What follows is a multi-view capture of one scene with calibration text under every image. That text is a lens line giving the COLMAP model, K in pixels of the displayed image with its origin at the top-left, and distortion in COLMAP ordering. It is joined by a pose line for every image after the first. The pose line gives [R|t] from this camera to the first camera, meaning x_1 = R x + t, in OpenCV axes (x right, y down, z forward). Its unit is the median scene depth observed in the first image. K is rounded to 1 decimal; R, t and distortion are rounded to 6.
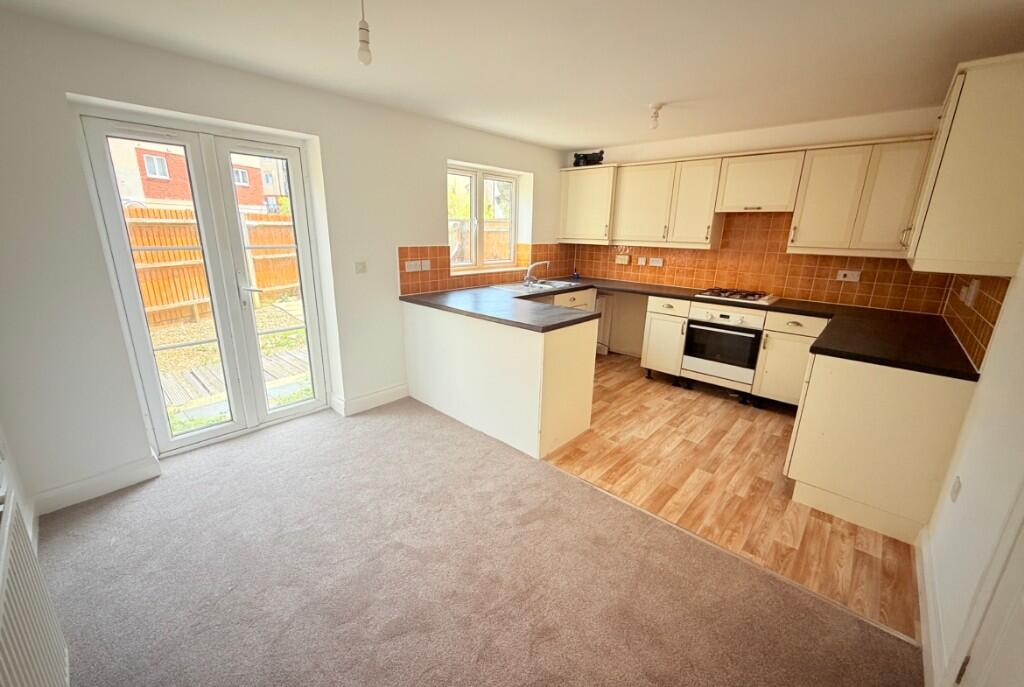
lens RADIAL K [[413.5, 0, 509.0], [0, 413.5, 339.3], [0, 0, 1]] dist [0.014061, -0.000833]
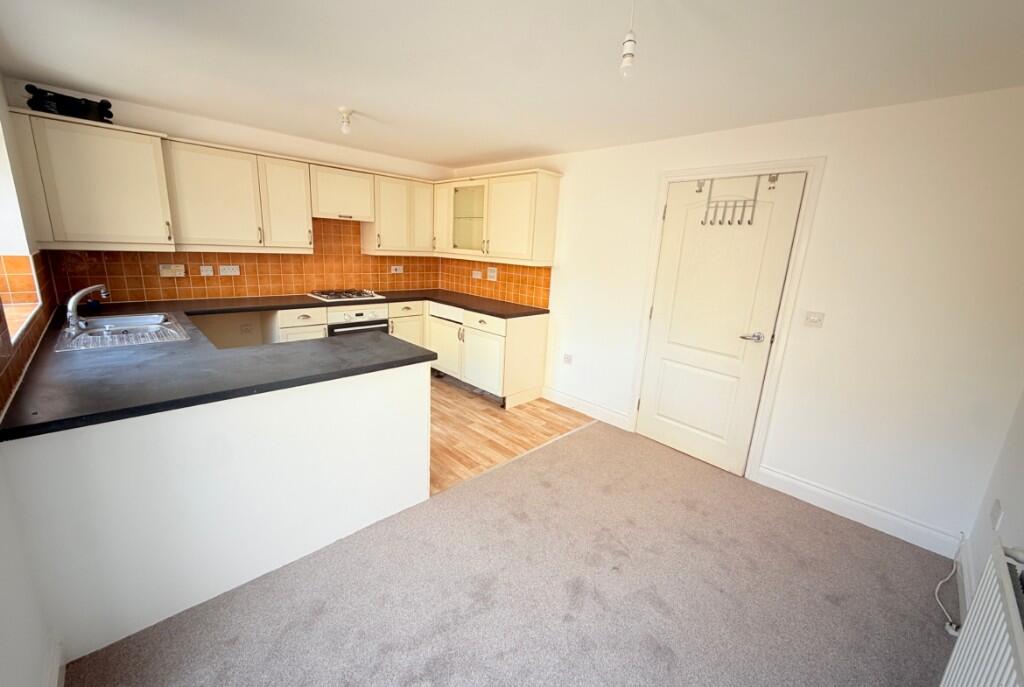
lens RADIAL K [[413.5, 0, 511.8], [0, 413.5, 337.7], [0, 0, 1]] dist [0.014061, -0.000833]
pose [[0.052664, -0.242318, 0.968767, -0.552885], [0.211273, 0.950857, 0.226353, -0.163509], [-0.976007, 0.192754, 0.101271, 0.513337]]
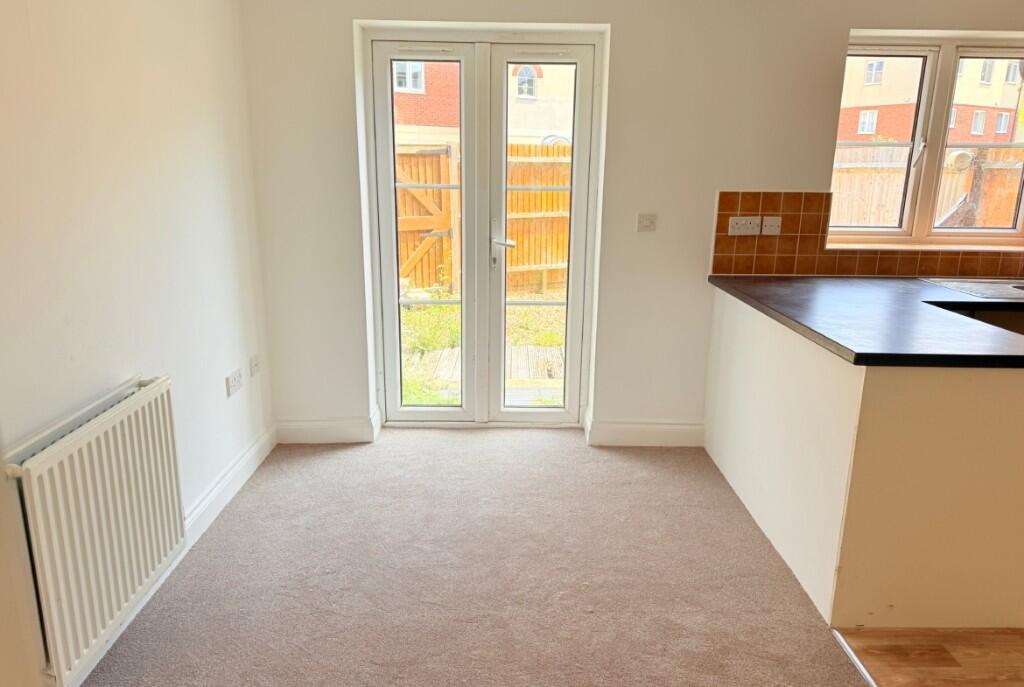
lens RADIAL K [[715.8, 0, 514.5], [0, 715.8, 350.3], [0, 0, 1]] dist [0.034849, -0.013945]
pose [[0.690513, 0.173481, -0.702208, 0.284997], [-0.189112, 0.980344, 0.056232, -0.003246], [0.698161, 0.093967, 0.709748, 0.087753]]
